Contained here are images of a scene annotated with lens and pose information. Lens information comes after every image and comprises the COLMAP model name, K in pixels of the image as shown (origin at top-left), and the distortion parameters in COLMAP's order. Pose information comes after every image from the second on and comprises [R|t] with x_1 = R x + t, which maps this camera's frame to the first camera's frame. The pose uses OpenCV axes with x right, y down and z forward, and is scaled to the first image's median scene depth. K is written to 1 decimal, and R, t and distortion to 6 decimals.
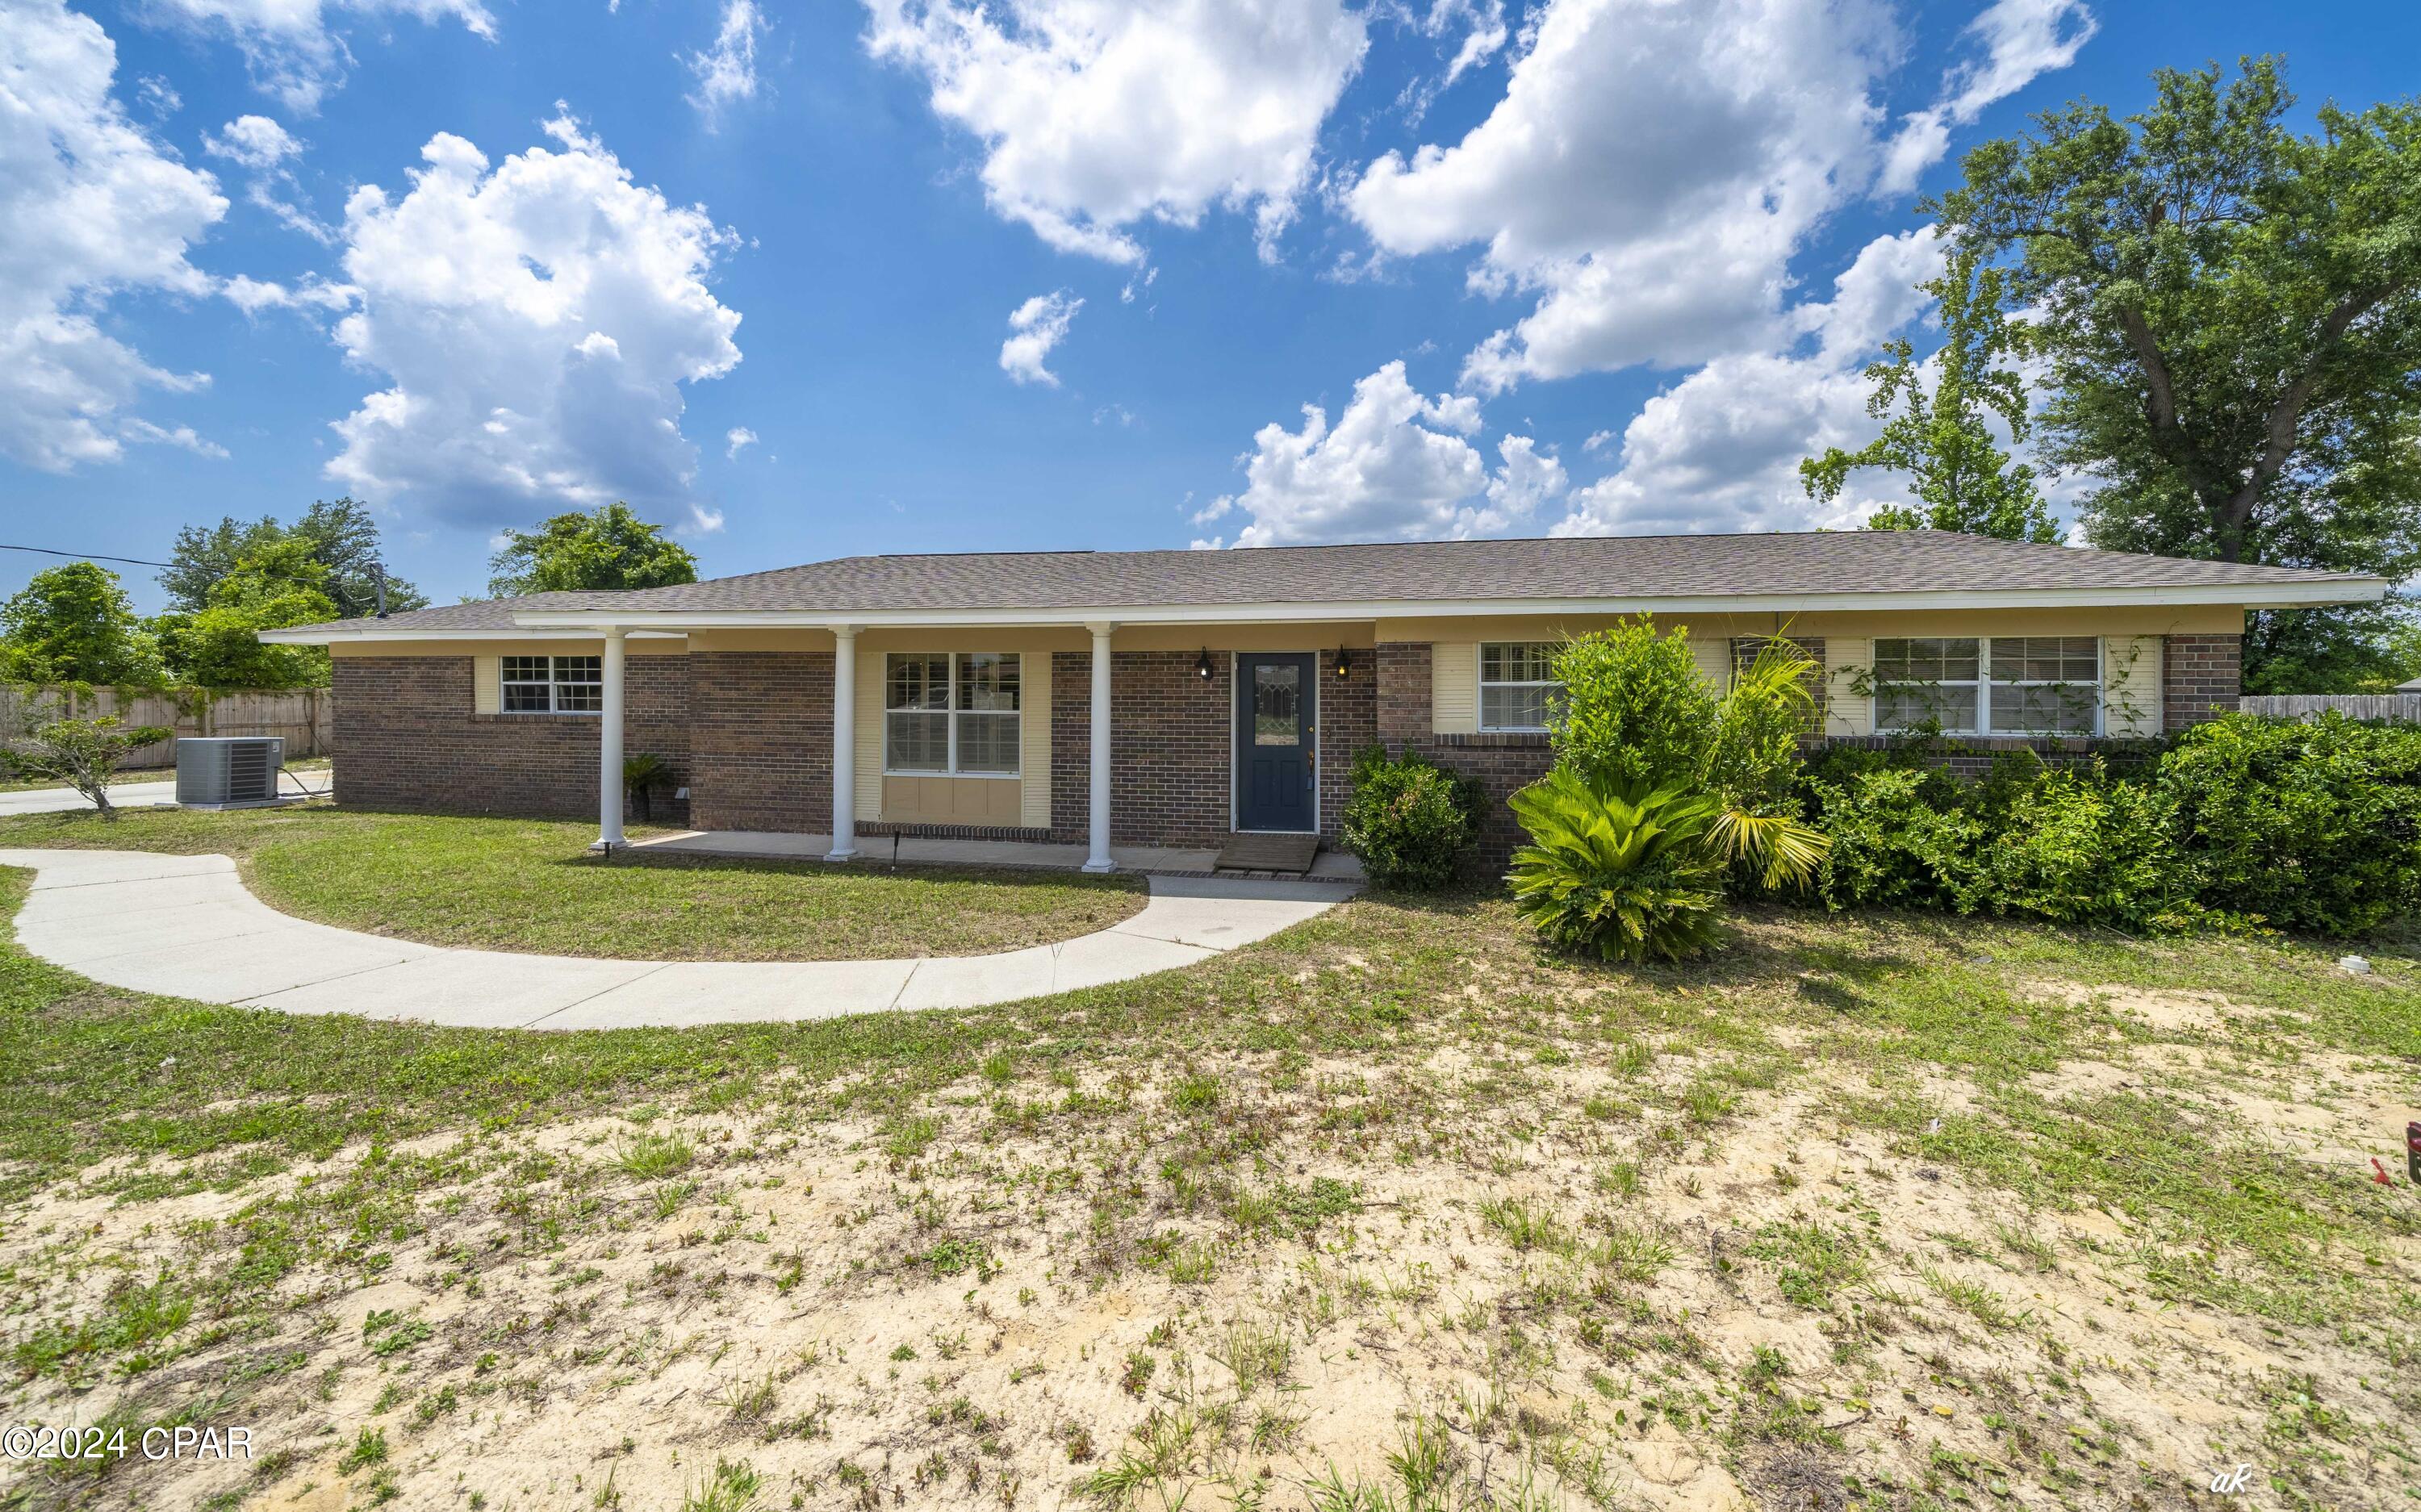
lens RADIAL K [[917.8, 0, 1216.7], [0, 917.8, 731.6], [0, 0, 1]] dist [-0.000593, -0.000203]
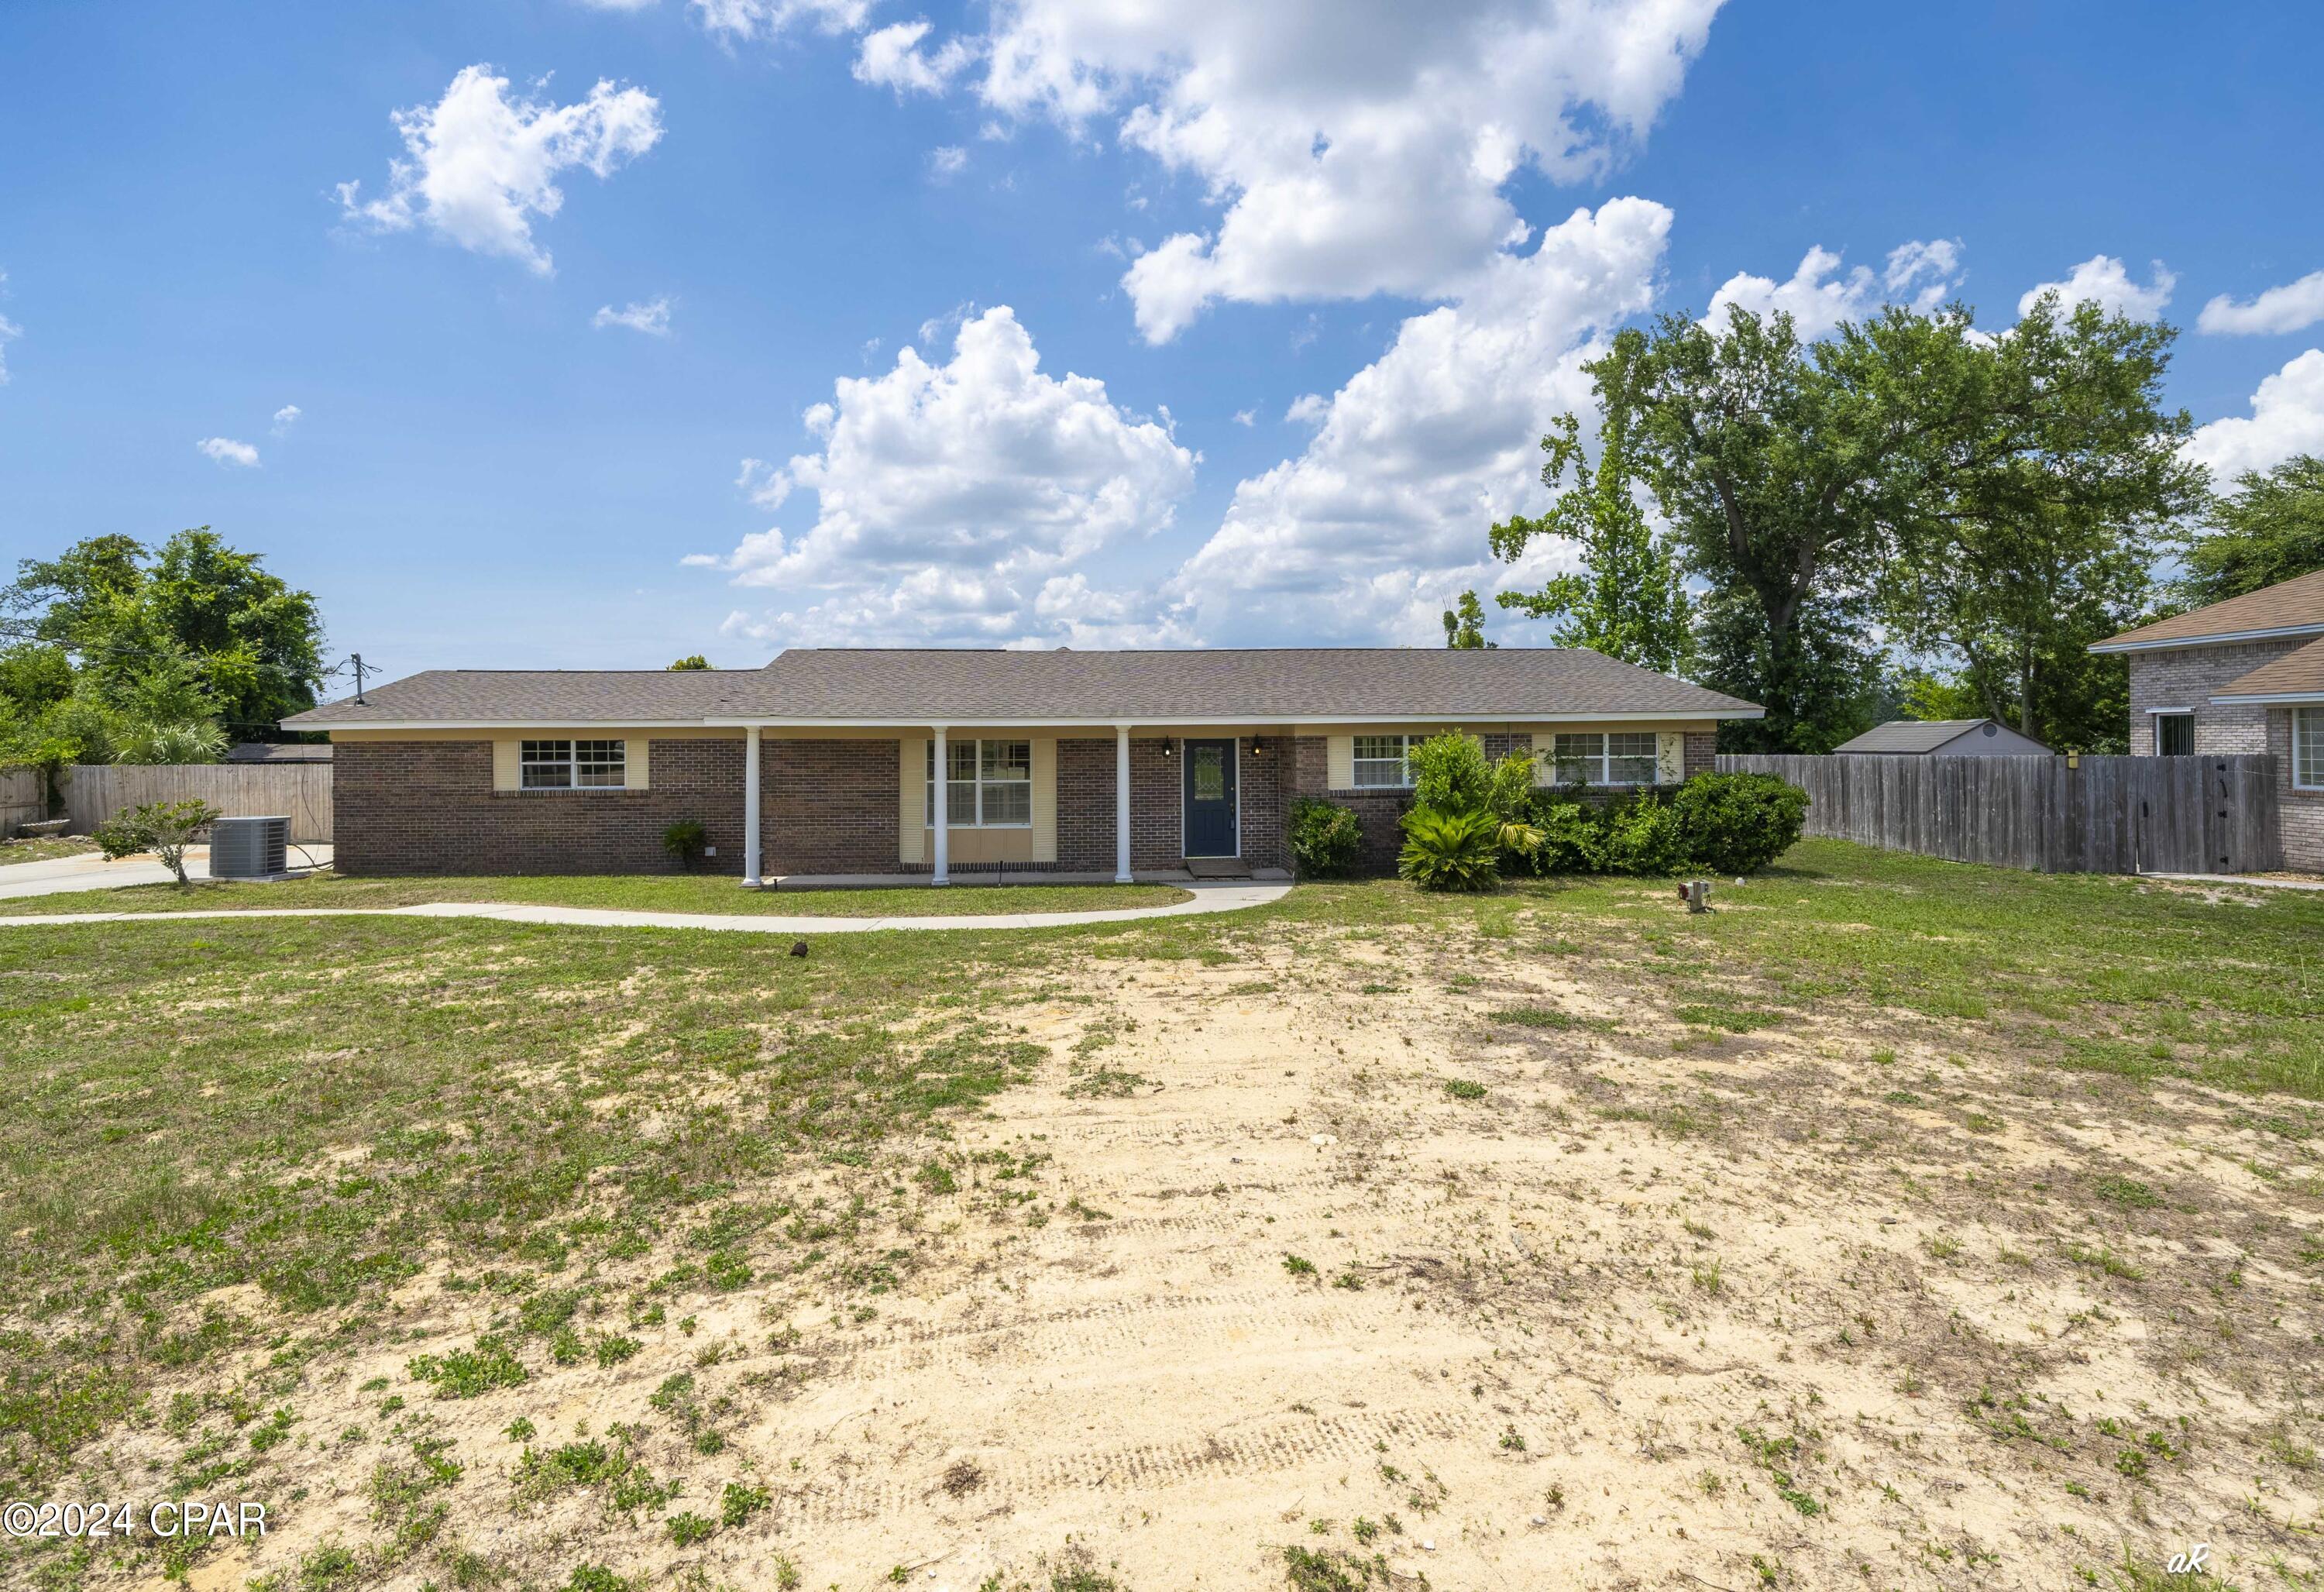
lens RADIAL K [[989.9, 0, 1157.8], [0, 989.9, 800.7], [0, 0, 1]] dist [-0.000114, 0.000080]
pose [[0.970922, -0.022813, 0.238305, -0.504669], [0.020872, 0.999725, 0.010667, -0.003433], [-0.238483, -0.005383, 0.971132, -0.700150]]
